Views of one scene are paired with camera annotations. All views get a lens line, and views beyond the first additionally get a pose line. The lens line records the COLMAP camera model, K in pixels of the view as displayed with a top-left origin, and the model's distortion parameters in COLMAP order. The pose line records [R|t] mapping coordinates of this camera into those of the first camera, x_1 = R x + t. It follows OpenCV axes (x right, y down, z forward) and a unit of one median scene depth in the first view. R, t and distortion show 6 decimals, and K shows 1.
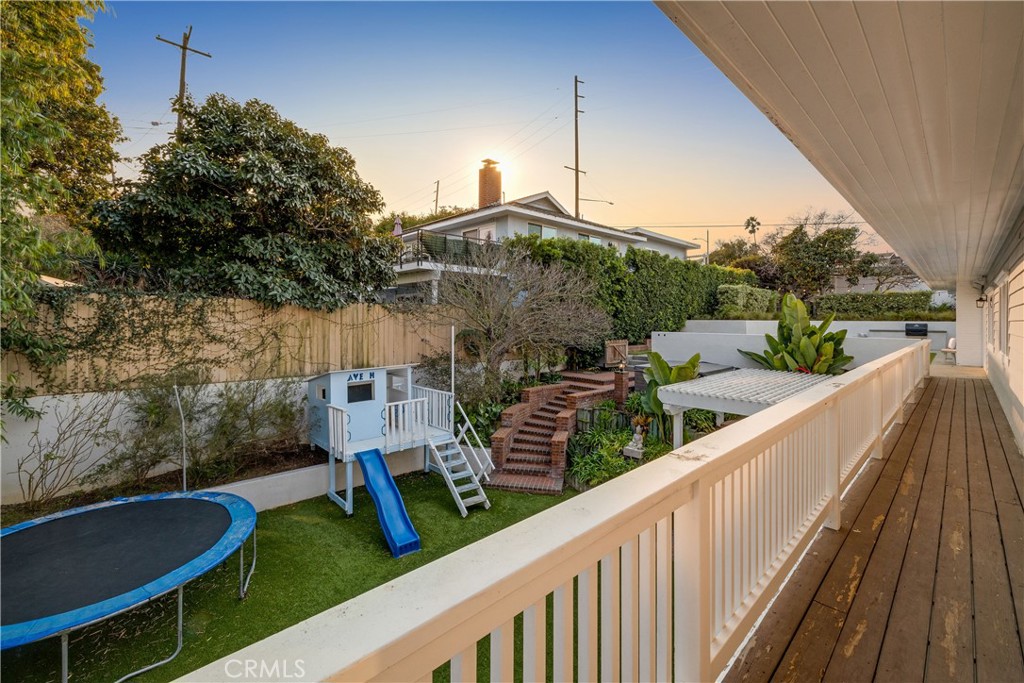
lens RADIAL K [[430.0, 0, 534.3], [0, 430.0, 320.3], [0, 0, 1]] dist [0.002390, 0.000234]
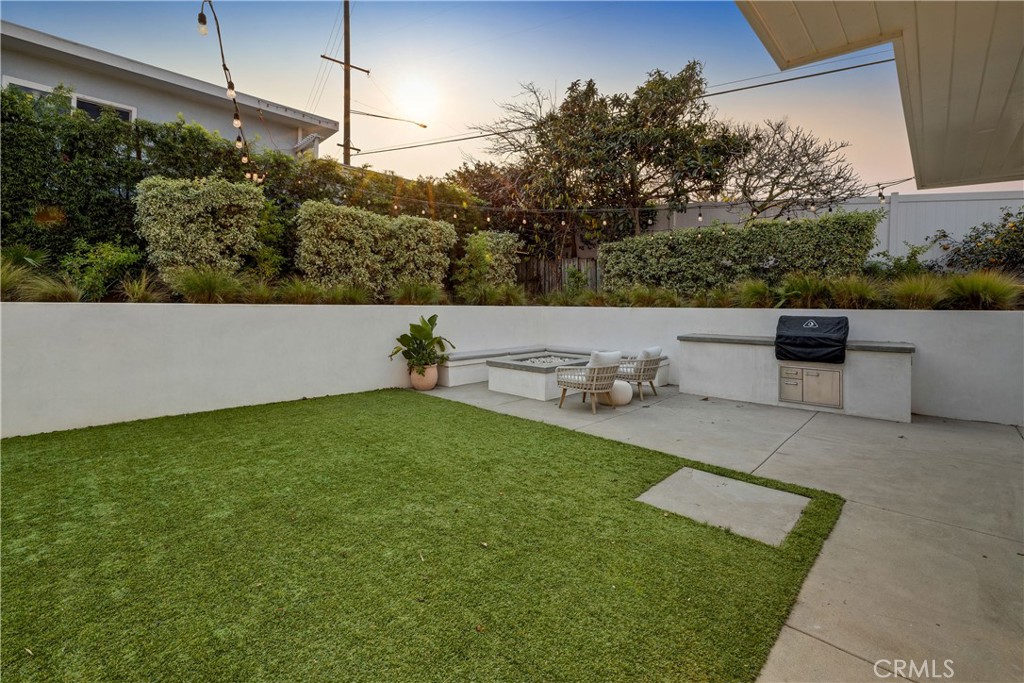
lens RADIAL K [[430.0, 0, 530.7], [0, 430.0, 312.3], [0, 0, 1]] dist [0.002390, 0.000234]
pose [[0.999897, 0.004308, 0.013676, 0.675411], [-0.004460, 0.999928, 0.011119, 0.002151], [-0.013627, -0.011179, 0.999845, 0.695949]]
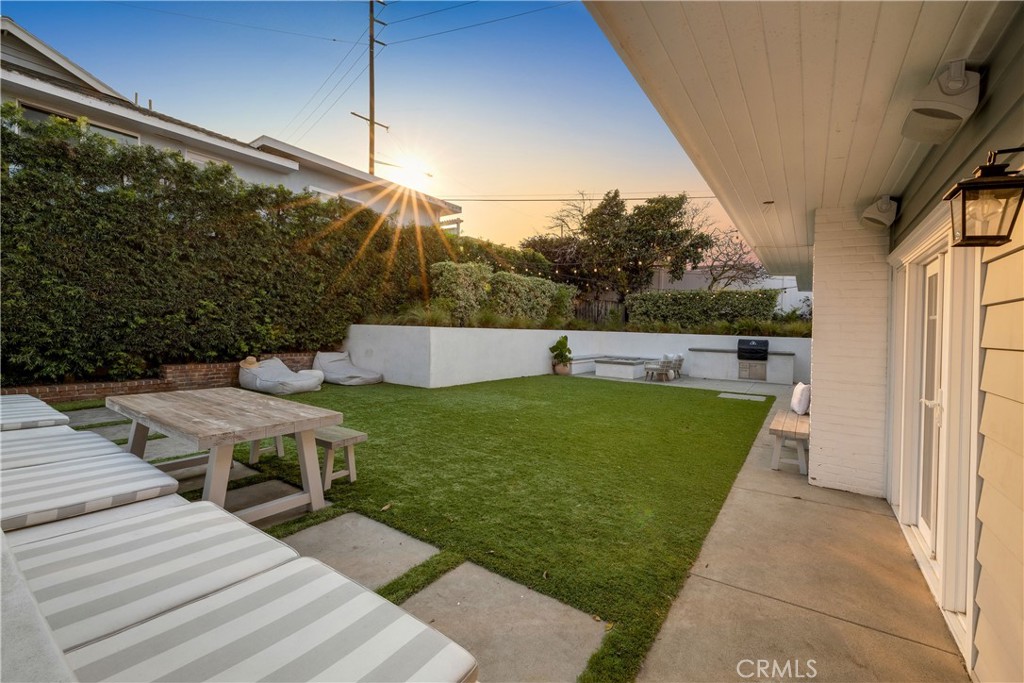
lens RADIAL K [[419.4, 0, 516.6], [0, 419.4, 340.5], [0, 0, 1]] dist [-0.002969, -0.000122]
pose [[0.985429, 0.020696, 0.168824, 0.434471], [-0.025813, 0.999270, 0.028169, 0.000341], [-0.168118, -0.032116, 0.985244, 0.447270]]
